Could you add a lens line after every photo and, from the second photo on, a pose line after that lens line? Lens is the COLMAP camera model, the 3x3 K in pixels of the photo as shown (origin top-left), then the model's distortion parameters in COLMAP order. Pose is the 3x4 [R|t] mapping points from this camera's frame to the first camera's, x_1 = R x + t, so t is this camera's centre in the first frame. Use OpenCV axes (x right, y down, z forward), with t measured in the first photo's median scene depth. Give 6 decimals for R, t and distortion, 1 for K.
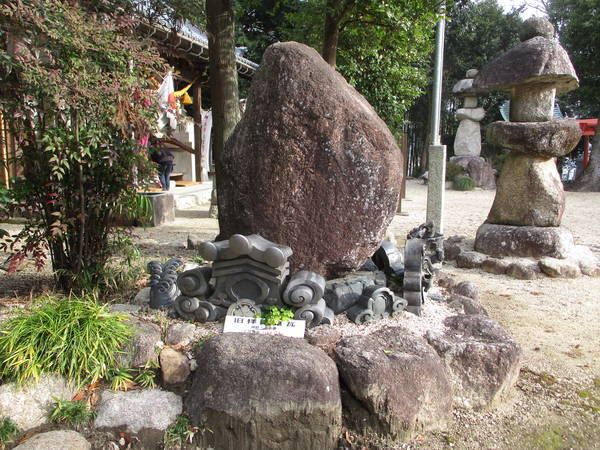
lens RADIAL K [[549.3, 0, 302.3], [0, 549.3, 225.3], [0, 0, 1]] dist [-0.001092, 0.000000]
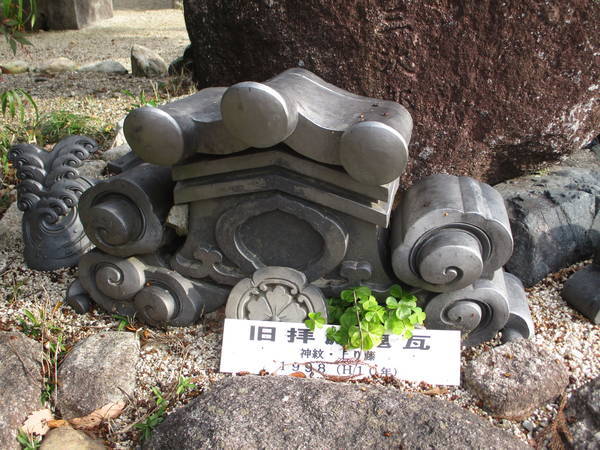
lens RADIAL K [[719.5, 0, 297.0], [0, 719.5, 227.4], [0, 0, 1]] dist [-0.071316, 0.000000]
pose [[0.999423, -0.027652, -0.019732, -0.082570], [0.032192, 0.956424, 0.290200, -0.018023], [0.010848, -0.290668, 0.956762, 0.583803]]
